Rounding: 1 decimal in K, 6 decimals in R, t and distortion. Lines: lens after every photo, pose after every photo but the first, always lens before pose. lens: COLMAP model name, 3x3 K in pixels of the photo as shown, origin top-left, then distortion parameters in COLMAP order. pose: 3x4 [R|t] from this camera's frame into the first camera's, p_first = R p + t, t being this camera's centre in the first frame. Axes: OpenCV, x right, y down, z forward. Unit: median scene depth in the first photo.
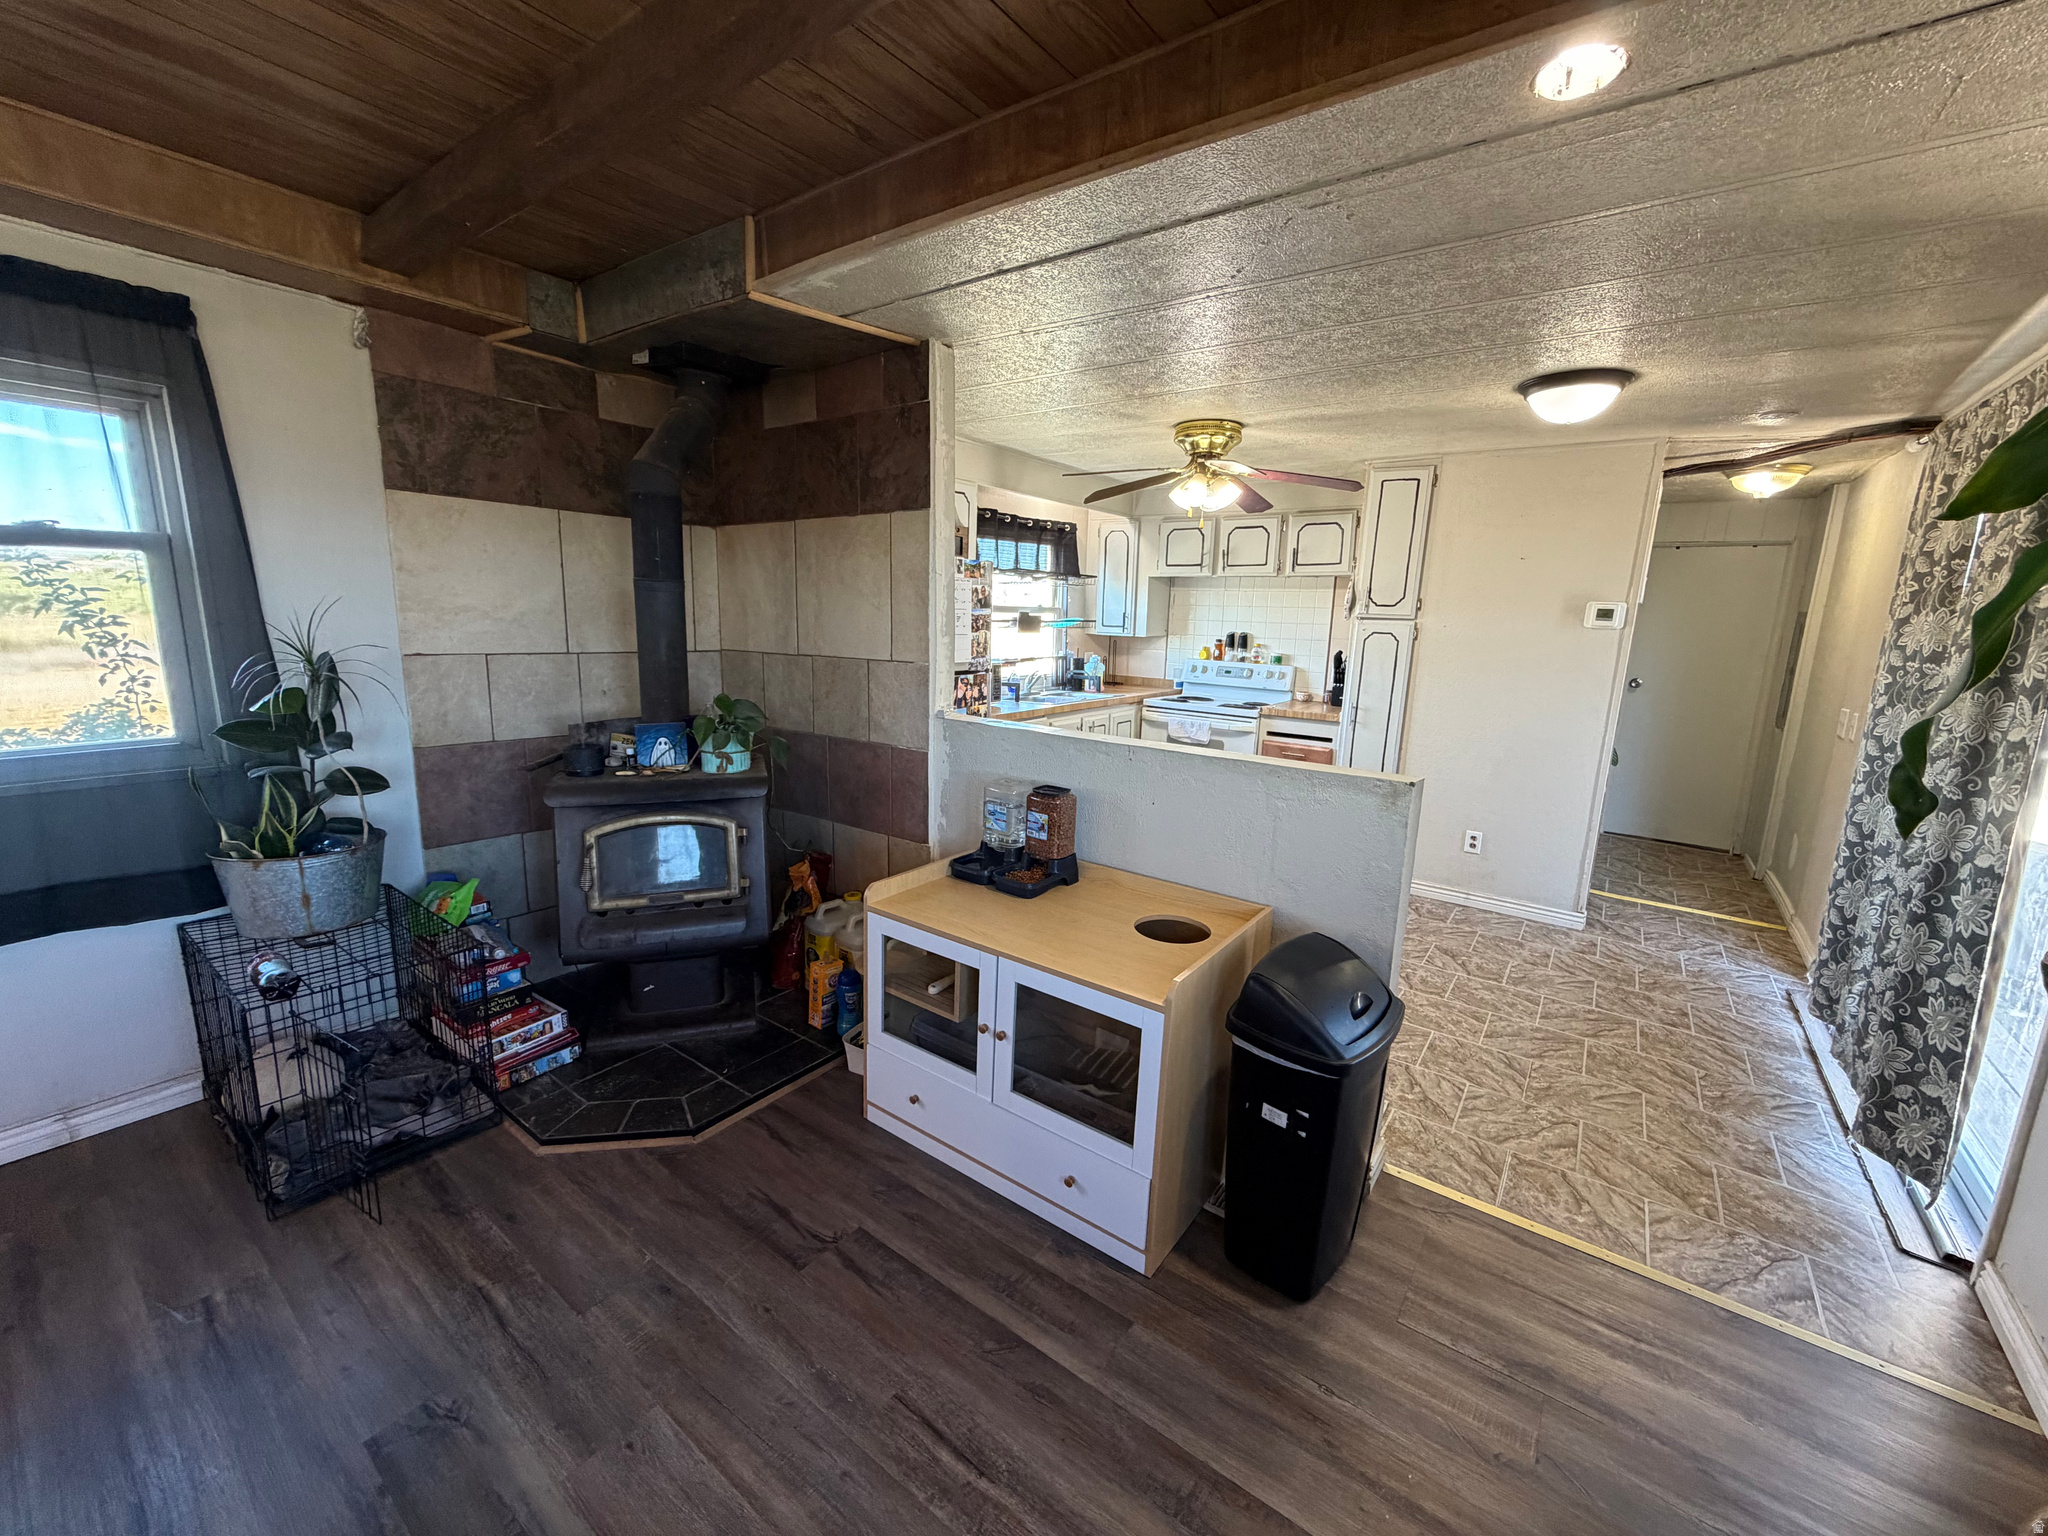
lens RADIAL K [[813.3, 0, 1015.3], [0, 813.3, 768.1], [0, 0, 1]] dist [0.000437, -0.000334]
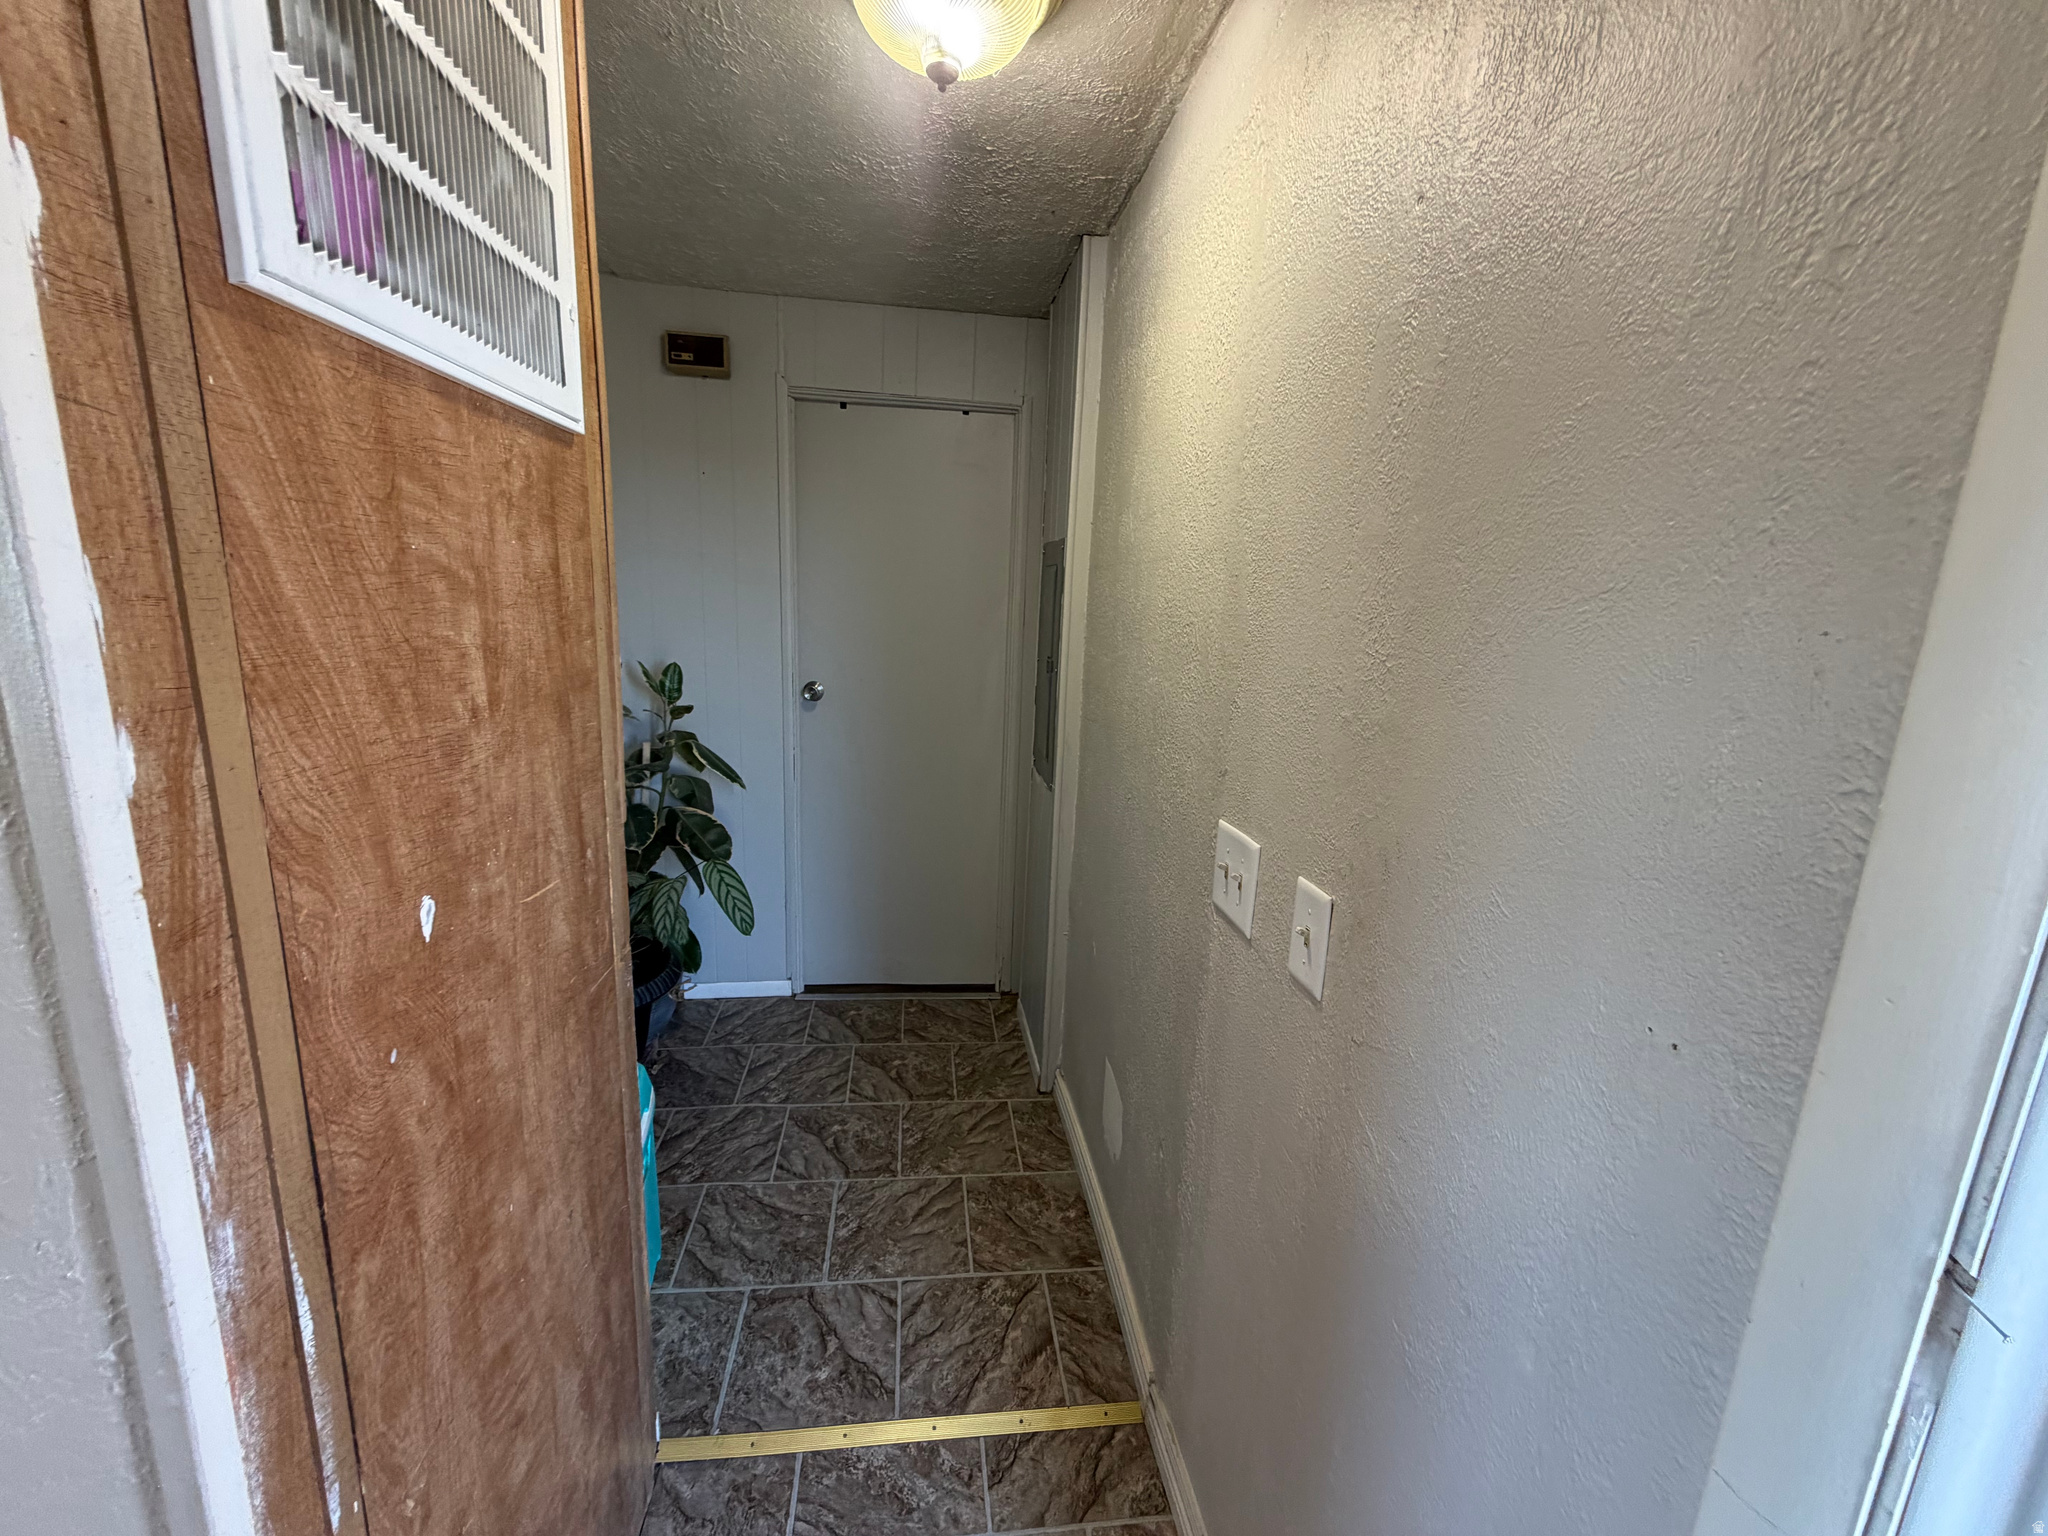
lens RADIAL K [[813.3, 0, 1023.6], [0, 813.3, 769.9], [0, 0, 1]] dist [0.000437, -0.000334]
pose [[0.714605, -0.136847, 0.686012, 0.633715], [0.108545, 0.990492, 0.084516, -0.105931], [-0.691055, 0.014067, 0.722665, 0.695683]]
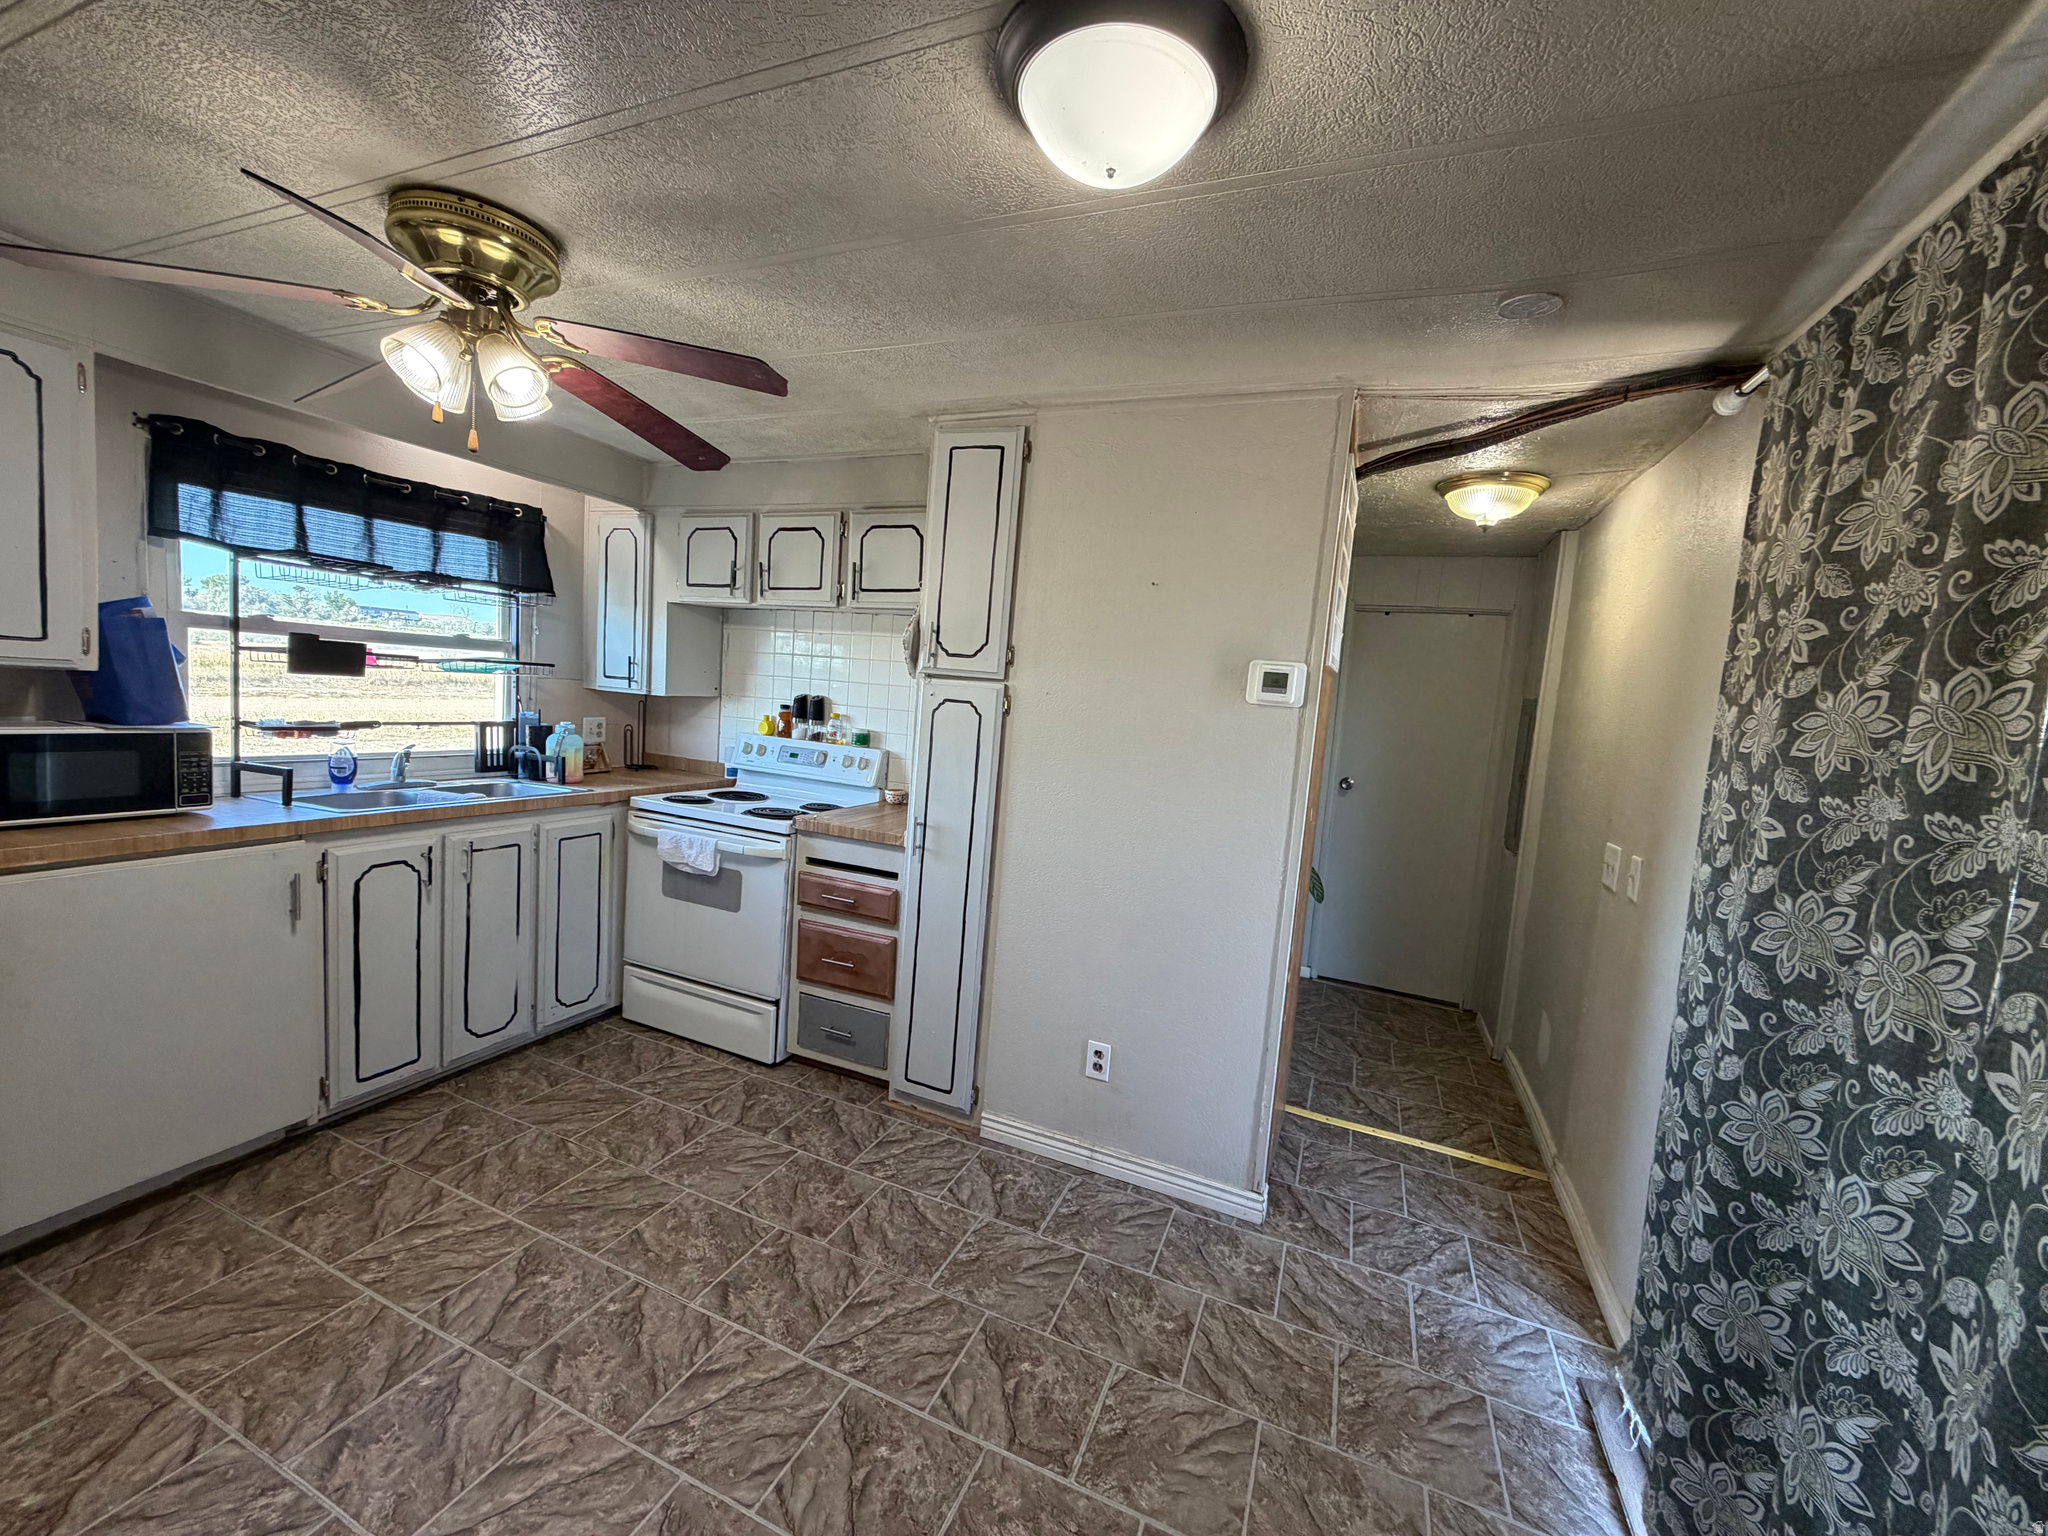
lens RADIAL K [[813.3, 0, 1015.5], [0, 813.3, 769.5], [0, 0, 1]] dist [0.000437, -0.000334]
pose [[0.971255, 0.023351, 0.236893, 0.337375], [-0.002973, 0.996289, -0.086018, -0.062698], [-0.238022, 0.082841, 0.967720, 0.401620]]
